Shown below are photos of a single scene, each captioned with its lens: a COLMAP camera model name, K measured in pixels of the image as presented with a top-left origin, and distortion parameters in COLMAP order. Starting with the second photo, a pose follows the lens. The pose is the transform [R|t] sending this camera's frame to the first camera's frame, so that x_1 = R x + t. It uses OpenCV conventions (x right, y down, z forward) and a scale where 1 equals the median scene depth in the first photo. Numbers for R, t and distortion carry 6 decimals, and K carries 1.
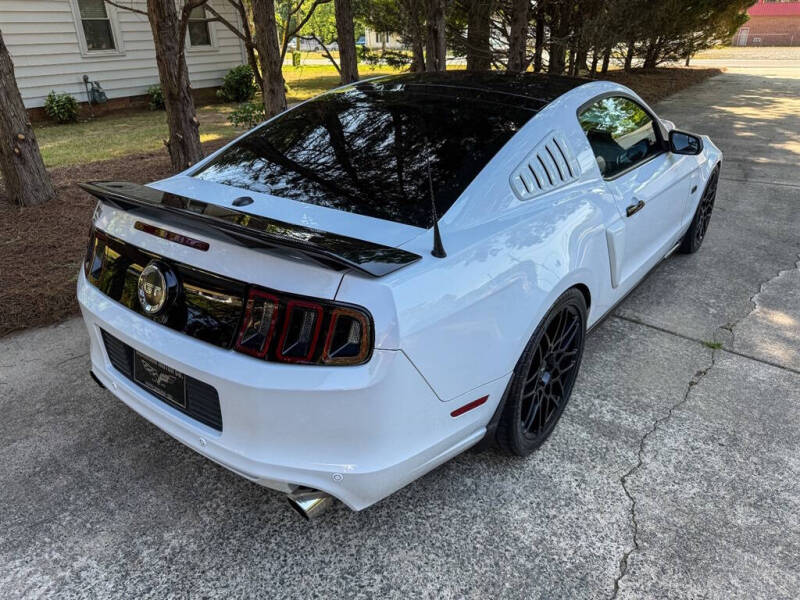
lens RADIAL K [[563.2, 0, 390.9], [0, 563.2, 304.1], [0, 0, 1]] dist [0.000270, -0.005868]
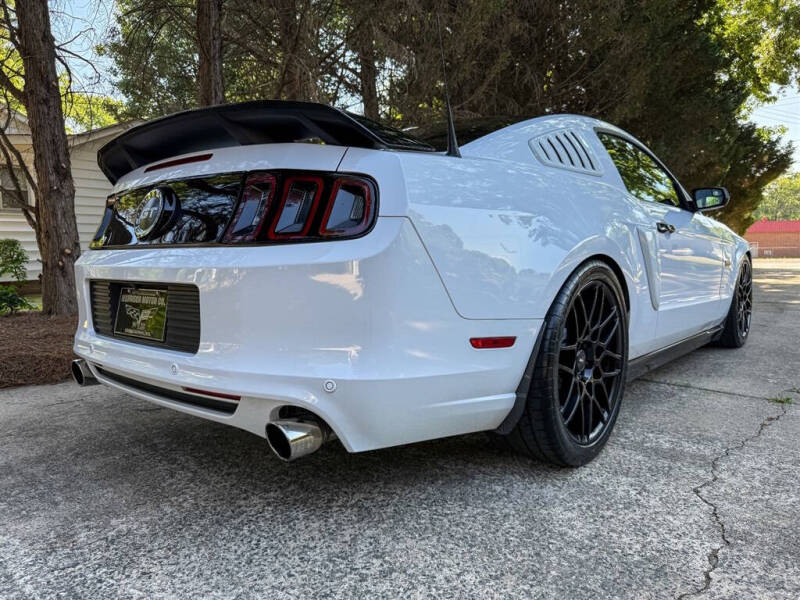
lens RADIAL K [[565.8, 0, 390.4], [0, 565.8, 294.9], [0, 0, 1]] dist [-0.006099, -0.000171]
pose [[0.998507, 0.010404, -0.053620, 0.029193], [-0.028076, 0.939833, -0.340477, 0.381989], [0.046851, 0.341475, 0.938723, 0.167987]]
